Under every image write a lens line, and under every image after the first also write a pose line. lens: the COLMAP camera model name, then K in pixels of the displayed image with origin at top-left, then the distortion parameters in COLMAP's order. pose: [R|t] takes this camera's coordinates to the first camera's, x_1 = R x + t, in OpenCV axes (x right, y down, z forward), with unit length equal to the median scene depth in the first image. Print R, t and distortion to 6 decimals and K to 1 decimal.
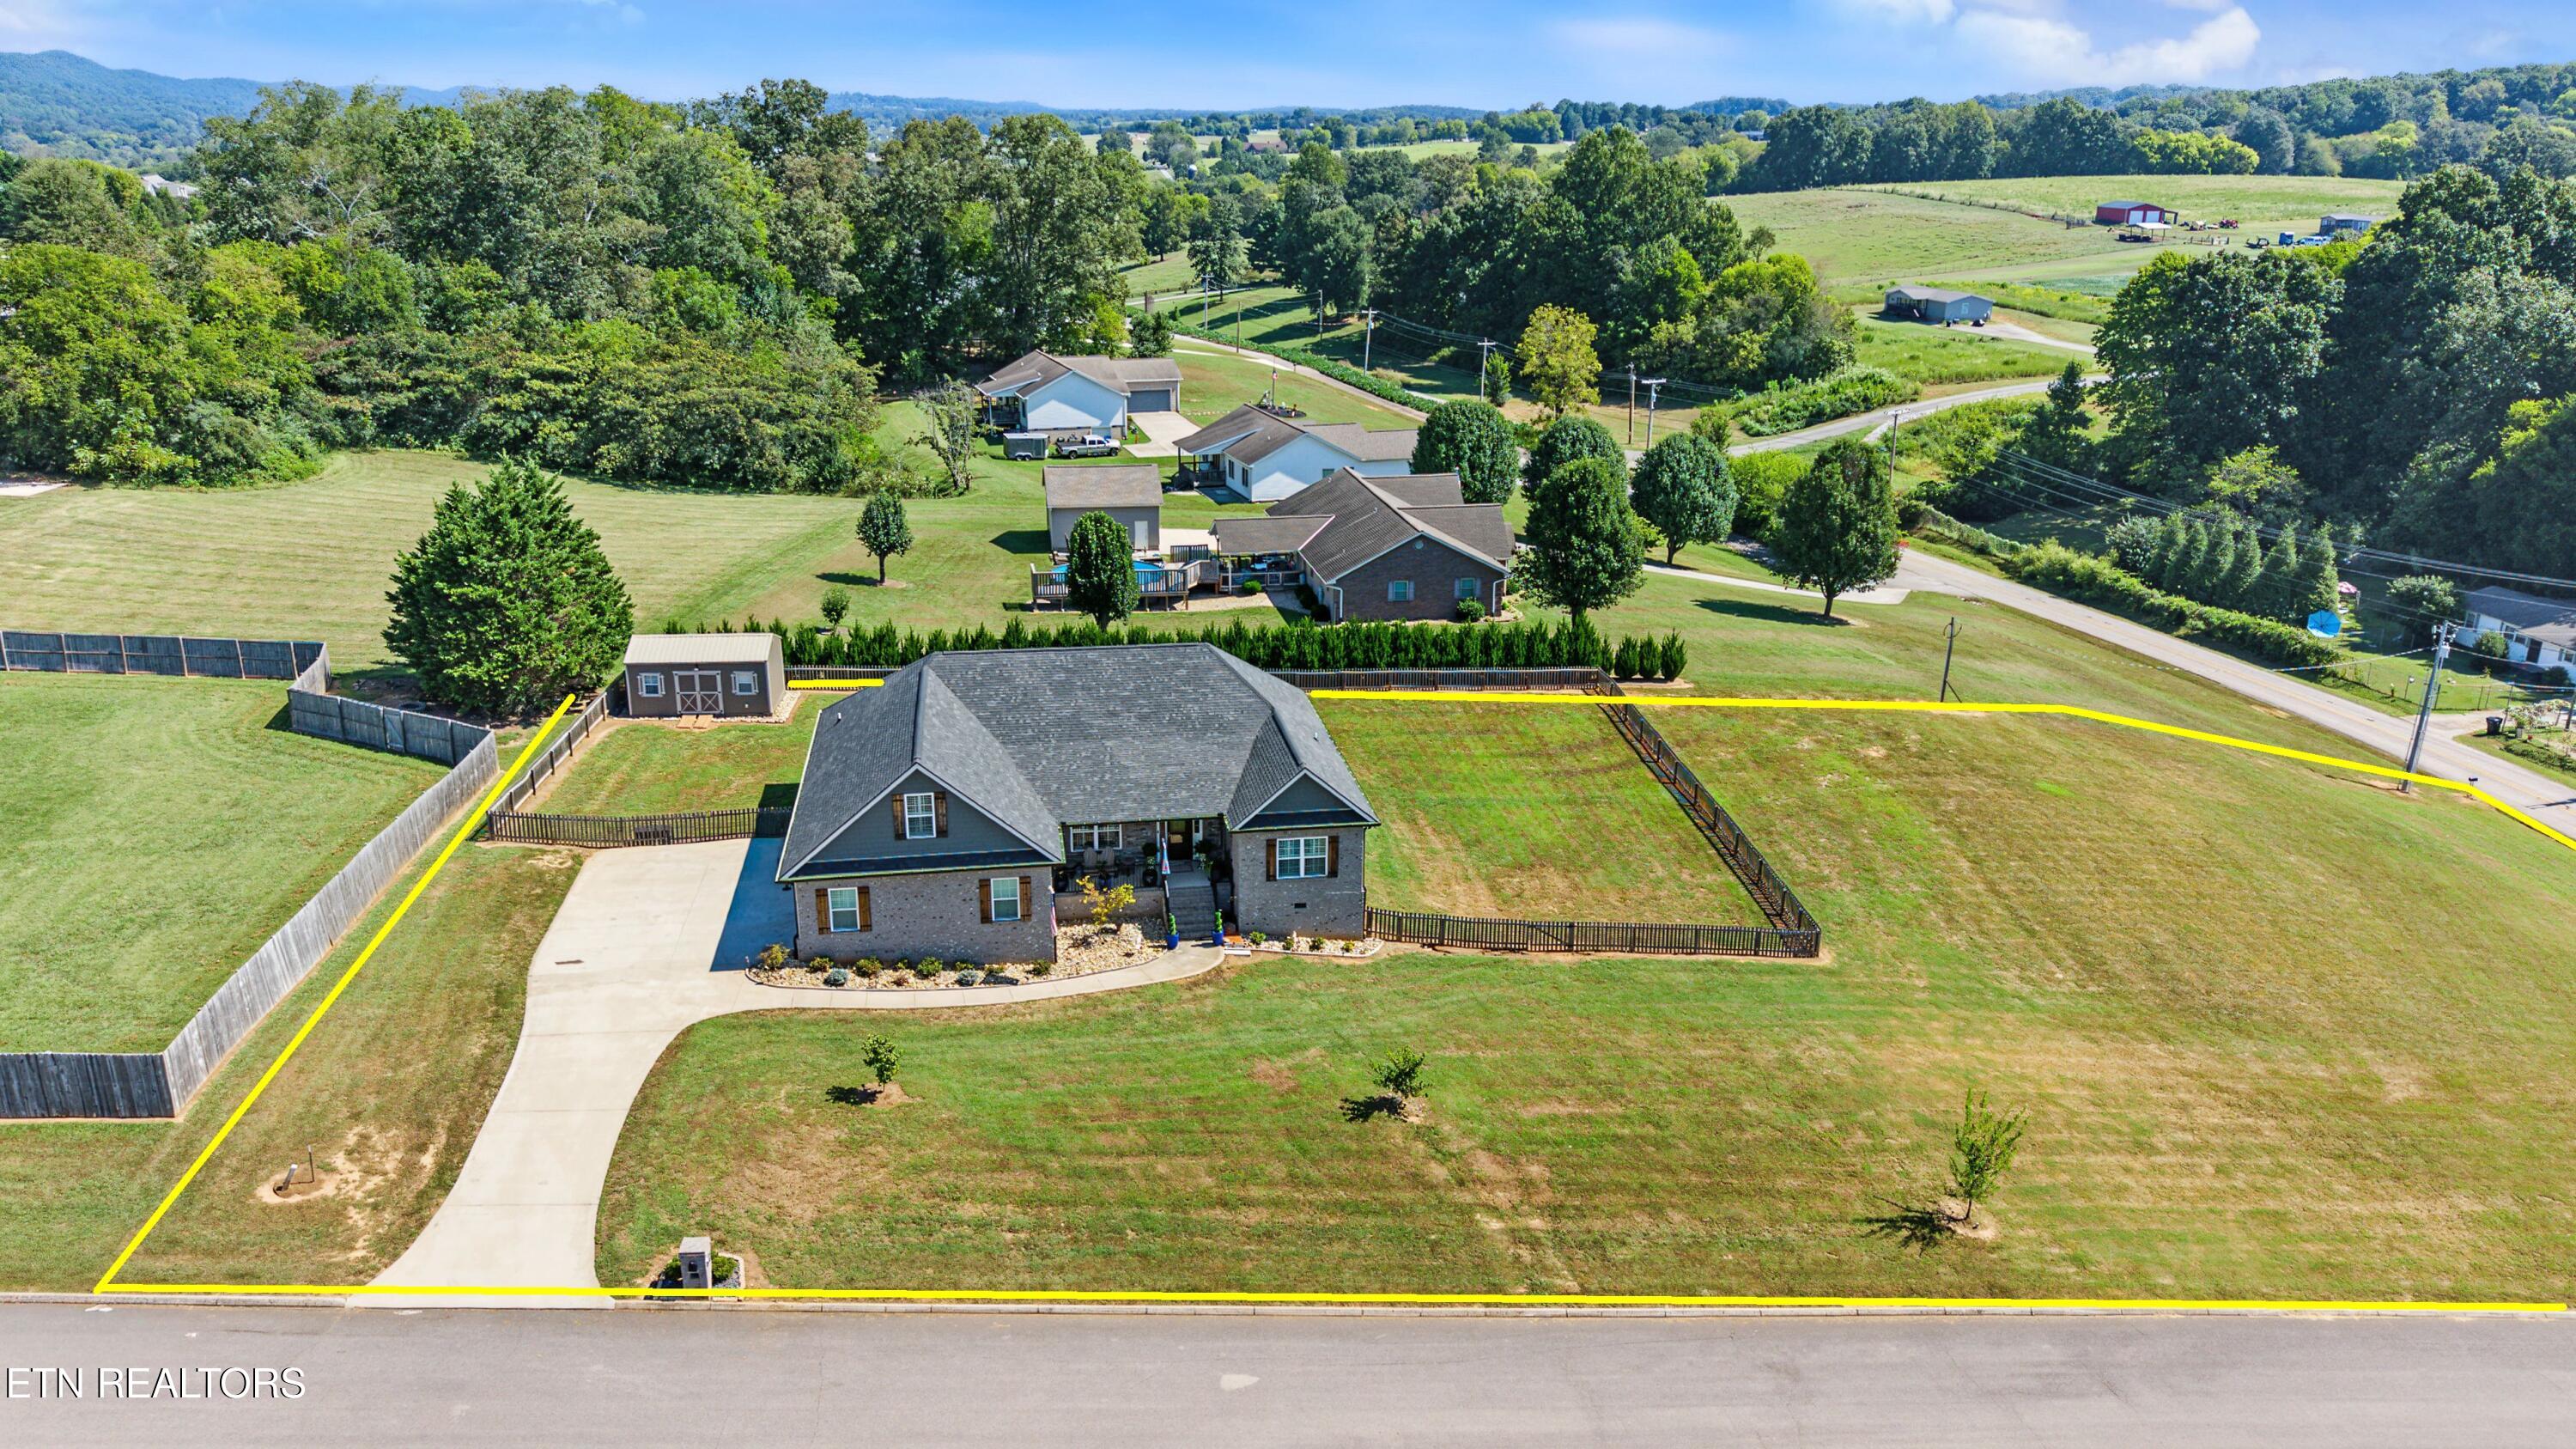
lens RADIAL K [[1801.3, 0, 1298.4], [0, 1801.3, 720.6], [0, 0, 1]] dist [0.047892, -0.071217]
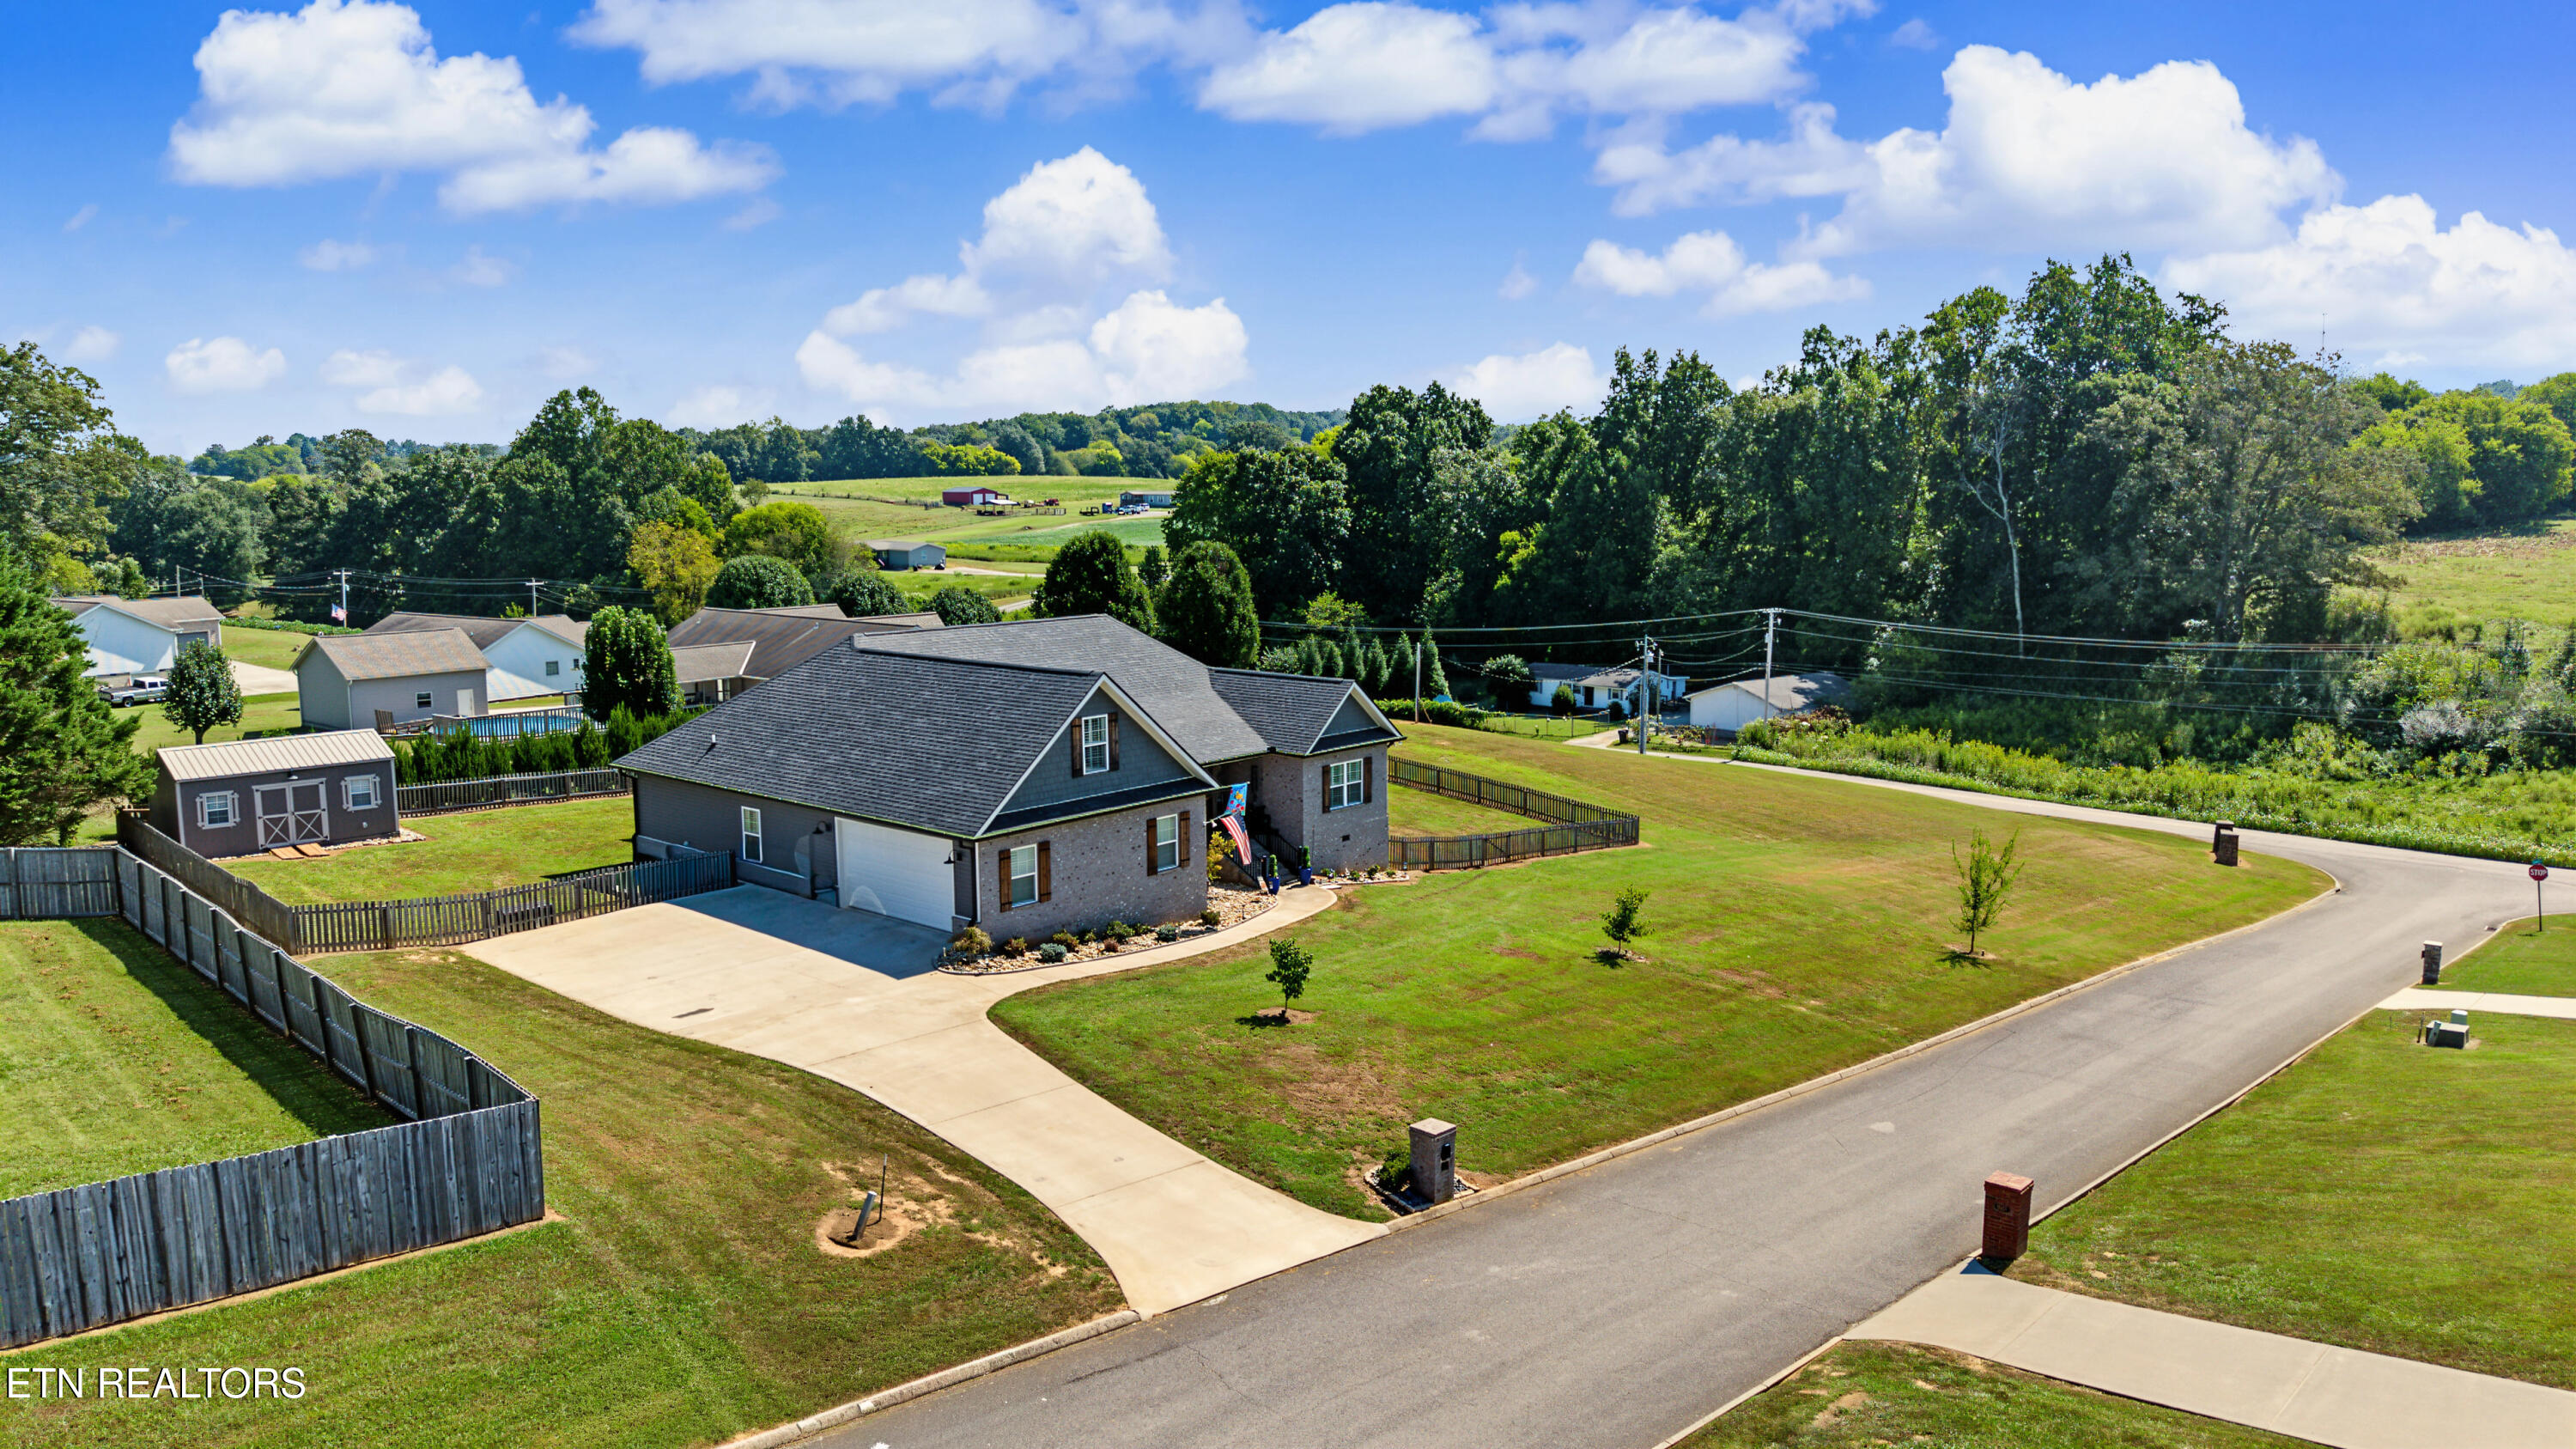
lens RADIAL K [[1718.3, 0, 1295.8], [0, 1718.3, 734.0], [0, 0, 1]] dist [0.046768, -0.049987]
pose [[0.776247, -0.107900, 0.621127, -0.324957], [0.211285, 0.972791, -0.095062, 0.073898], [-0.593969, 0.205026, 0.777923, 0.173895]]
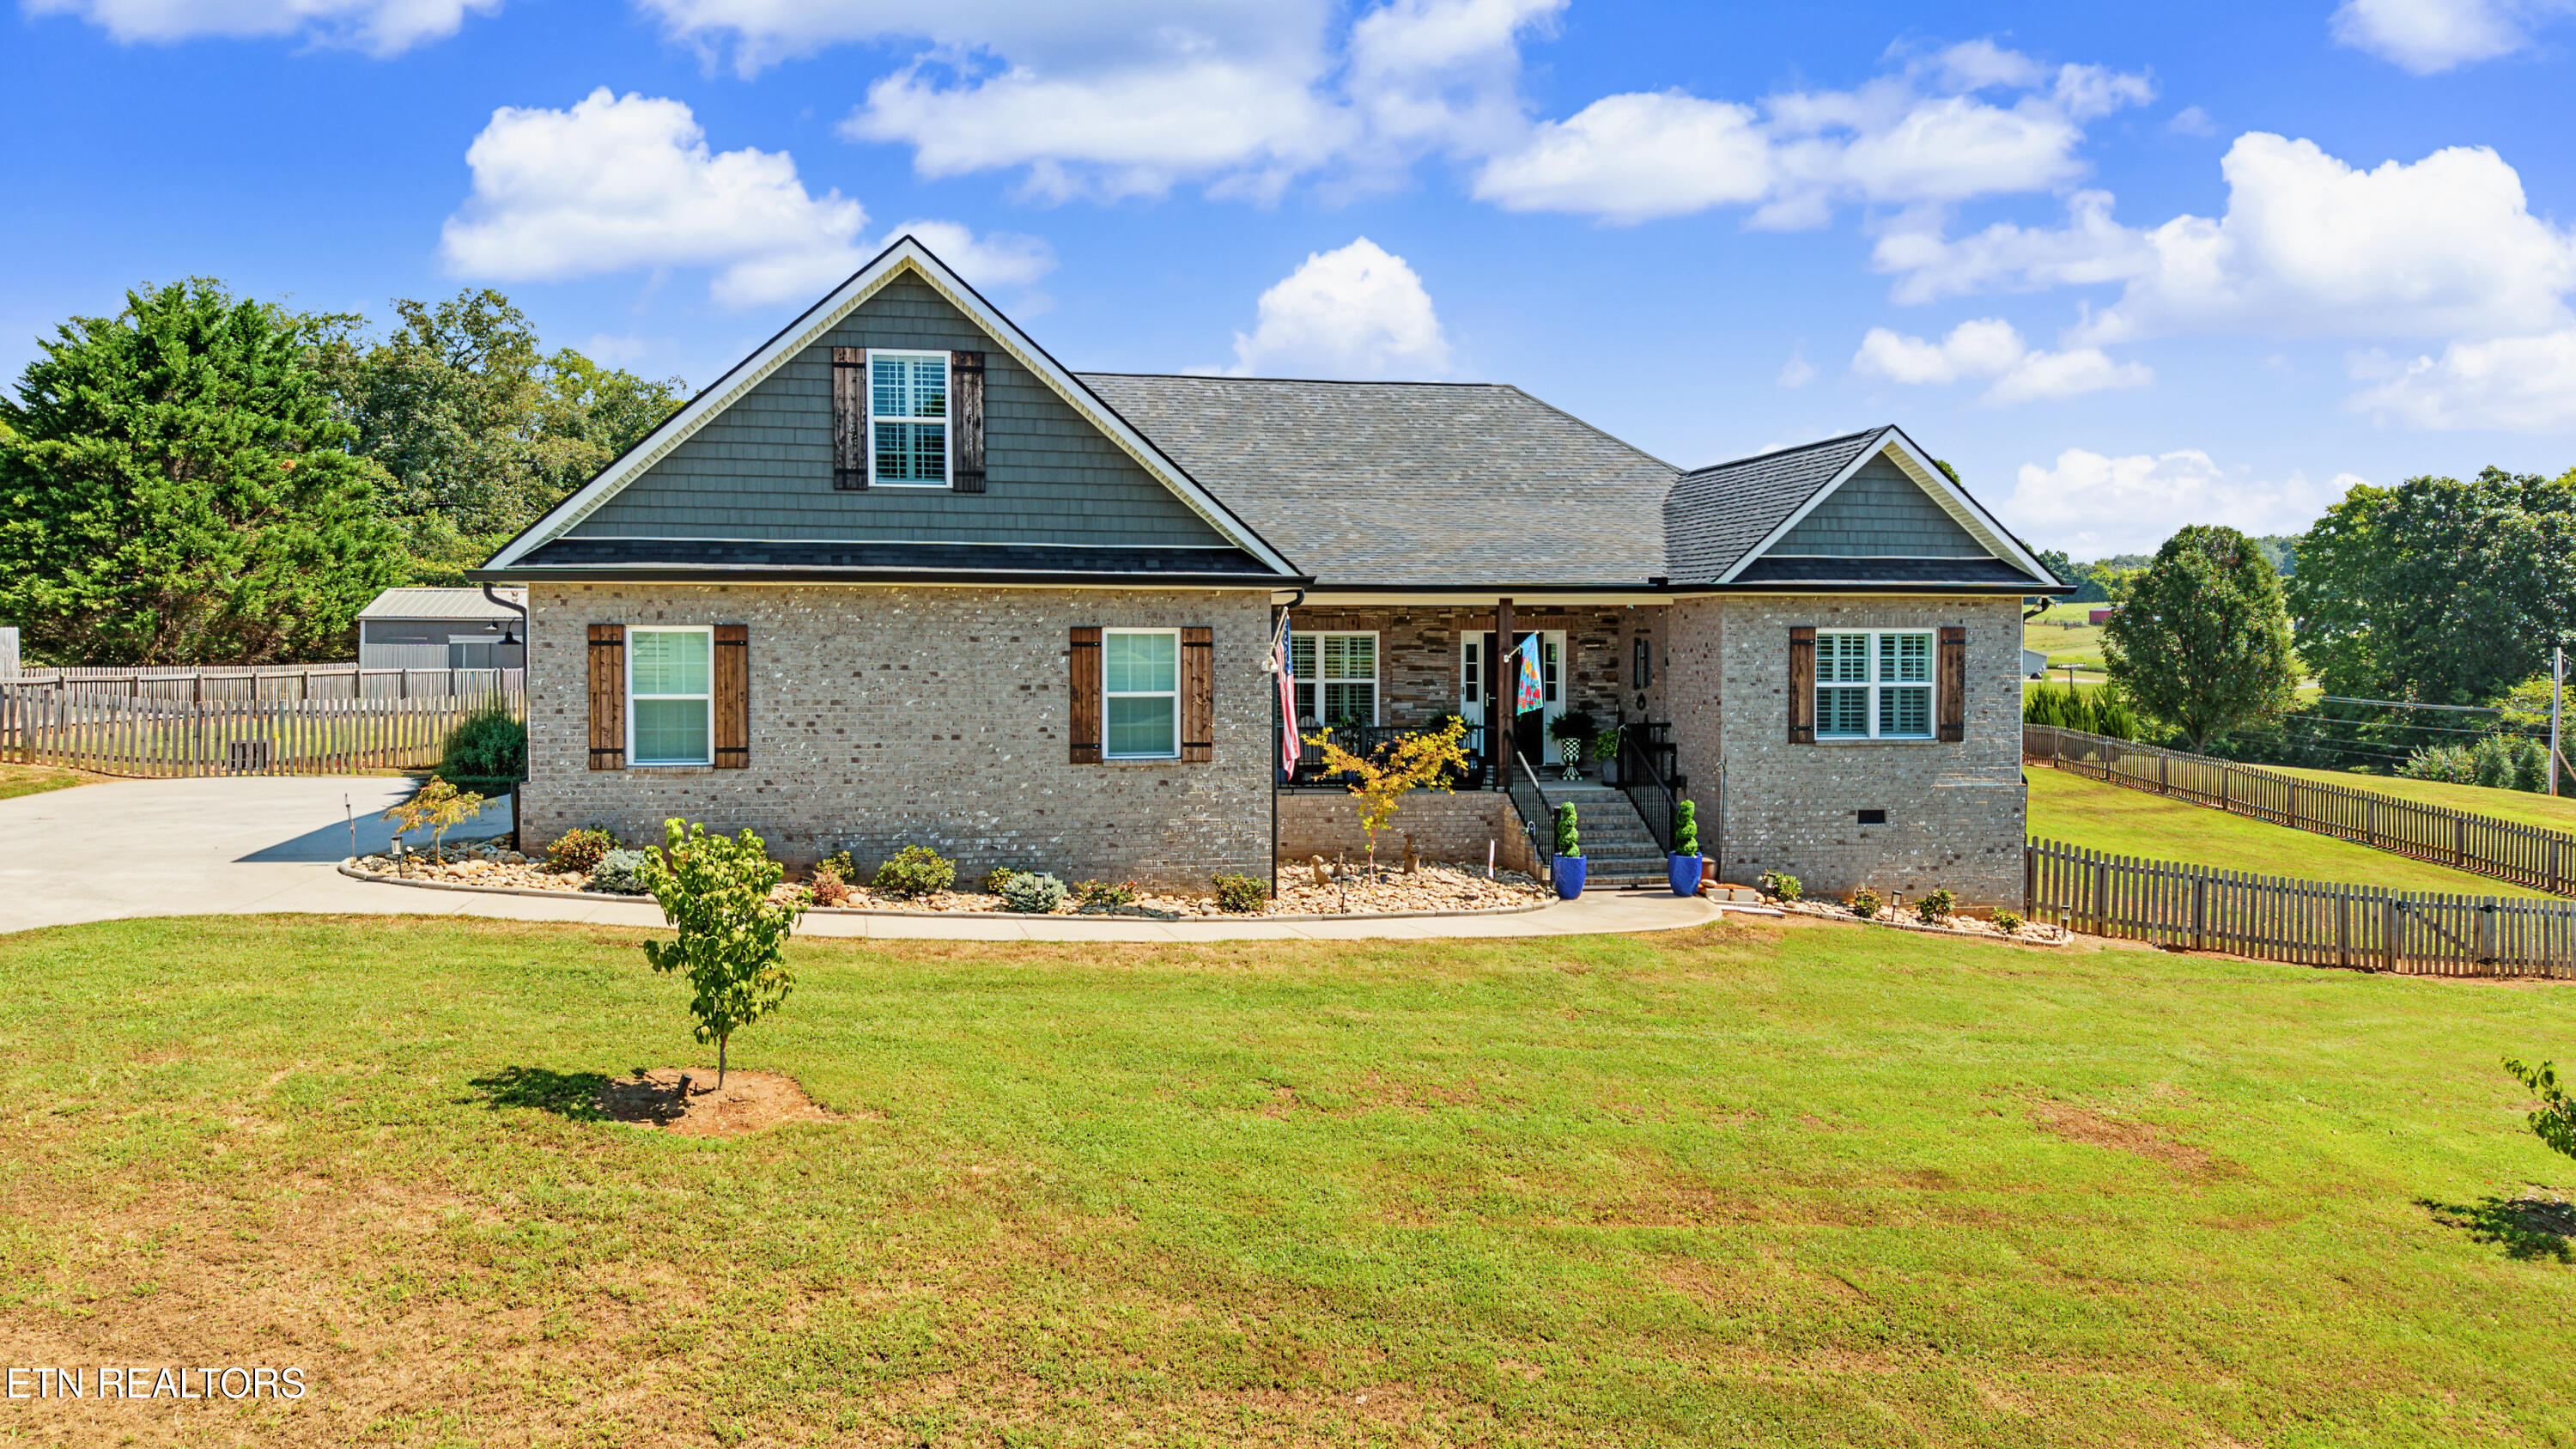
lens RADIAL K [[1740.8, 0, 1292.3], [0, 1740.8, 680.4], [0, 0, 1]] dist [0.046765, -0.051236]
pose [[0.999745, -0.011450, 0.019482, -0.074337], [0.016594, 0.957184, -0.289003, 0.103763], [-0.015339, 0.289253, 0.957130, 0.359366]]
